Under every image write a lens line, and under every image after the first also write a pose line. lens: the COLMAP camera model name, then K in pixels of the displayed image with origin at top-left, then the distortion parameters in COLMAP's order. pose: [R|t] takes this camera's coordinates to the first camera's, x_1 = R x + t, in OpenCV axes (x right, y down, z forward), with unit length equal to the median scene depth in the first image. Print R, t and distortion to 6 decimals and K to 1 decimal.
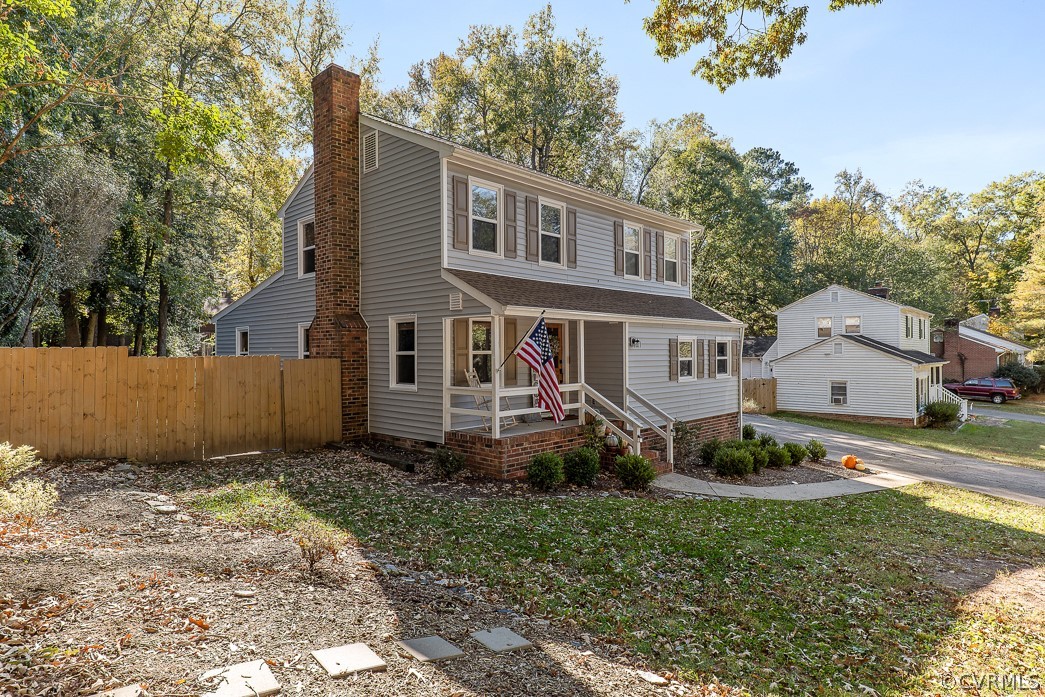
lens RADIAL K [[609.0, 0, 513.9], [0, 609.0, 347.8], [0, 0, 1]] dist [-0.001834, 0.001456]
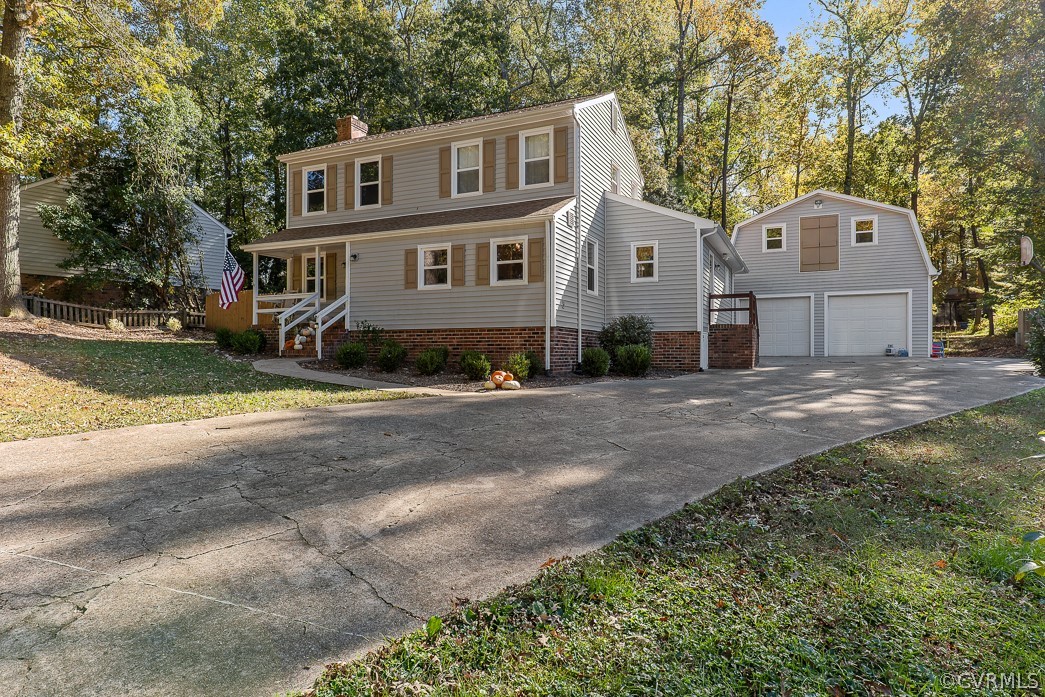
lens RADIAL K [[609.0, 0, 521.1], [0, 609.0, 344.4], [0, 0, 1]] dist [-0.001834, 0.001456]
pose [[0.317807, -0.011334, -0.948088, 1.451328], [0.000382, 0.999930, -0.011826, 0.178710], [0.948155, 0.003397, 0.317789, 0.938985]]
